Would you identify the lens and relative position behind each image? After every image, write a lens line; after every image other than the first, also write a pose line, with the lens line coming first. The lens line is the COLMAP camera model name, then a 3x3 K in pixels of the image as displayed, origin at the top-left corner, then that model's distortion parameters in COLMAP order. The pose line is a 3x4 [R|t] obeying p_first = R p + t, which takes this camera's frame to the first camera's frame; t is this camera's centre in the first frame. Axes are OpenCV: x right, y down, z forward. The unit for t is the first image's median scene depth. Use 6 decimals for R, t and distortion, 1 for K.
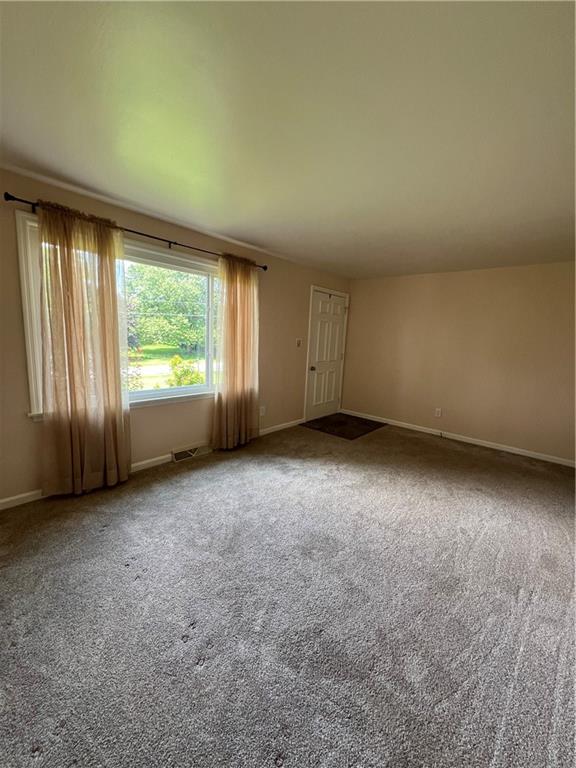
lens RADIAL K [[307.7, 0, 289.7], [0, 307.7, 382.1], [0, 0, 1]] dist [-0.000581, -0.000032]
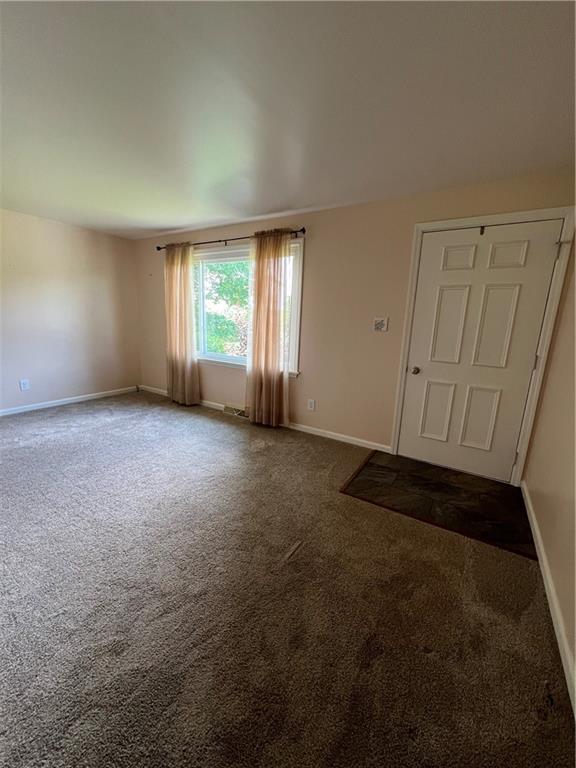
lens RADIAL K [[307.7, 0, 289.7], [0, 307.7, 382.1], [0, 0, 1]] dist [-0.000581, -0.000032]
pose [[0.162627, 0.163456, -0.973054, 0.717819], [-0.179875, 0.974568, 0.133648, -0.068950], [0.970153, 0.153293, 0.187893, 0.788894]]
